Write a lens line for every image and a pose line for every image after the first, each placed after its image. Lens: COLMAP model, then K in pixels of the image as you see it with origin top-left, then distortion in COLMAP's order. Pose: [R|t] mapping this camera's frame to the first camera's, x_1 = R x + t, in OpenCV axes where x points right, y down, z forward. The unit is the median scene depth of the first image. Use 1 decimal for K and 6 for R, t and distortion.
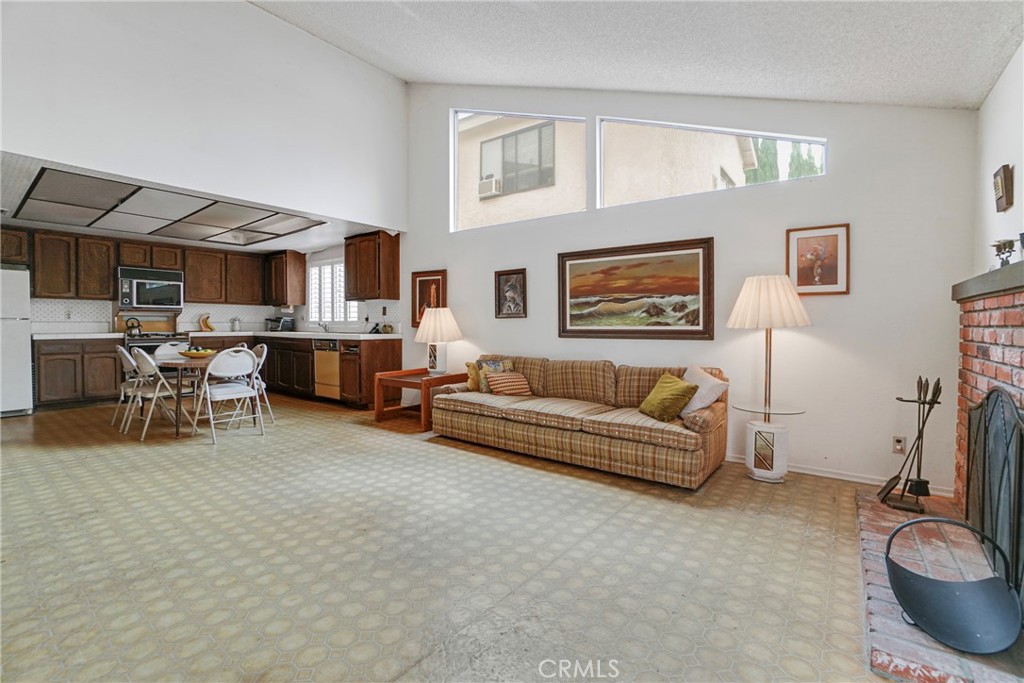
lens RADIAL K [[447.7, 0, 504.4], [0, 447.7, 330.6], [0, 0, 1]] dist [-0.026482, 0.000238]
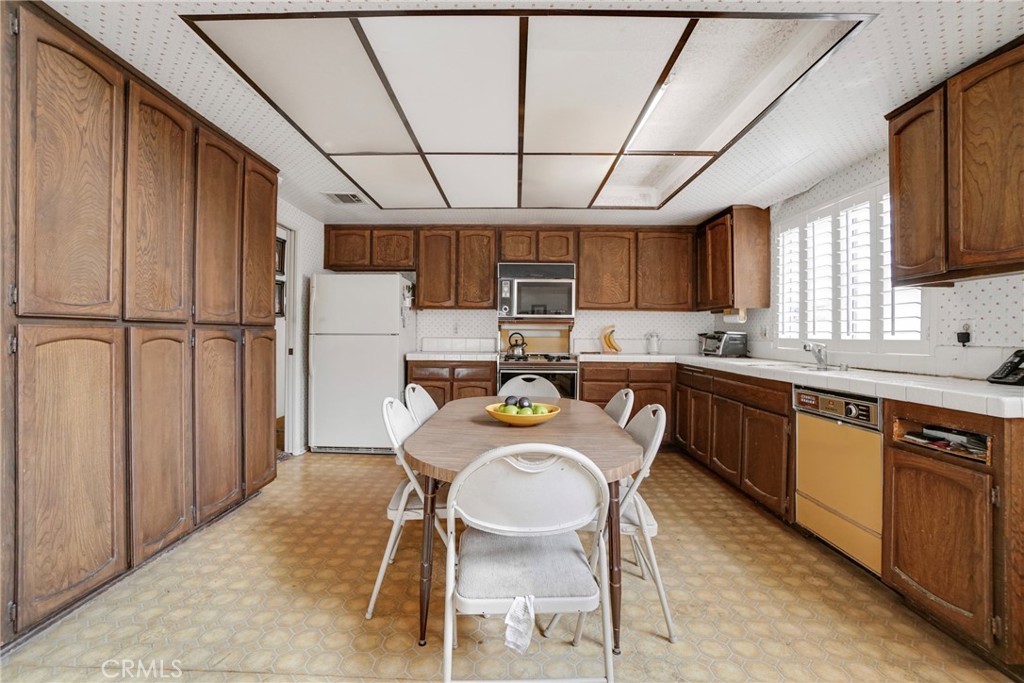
lens RADIAL K [[447.7, 0, 504.4], [0, 447.7, 330.6], [0, 0, 1]] dist [-0.026482, 0.000238]
pose [[0.588158, -0.003616, -0.808738, -0.253860], [-0.019962, 0.999620, -0.018987, -0.017555], [0.808499, 0.027312, 0.587863, 0.538397]]
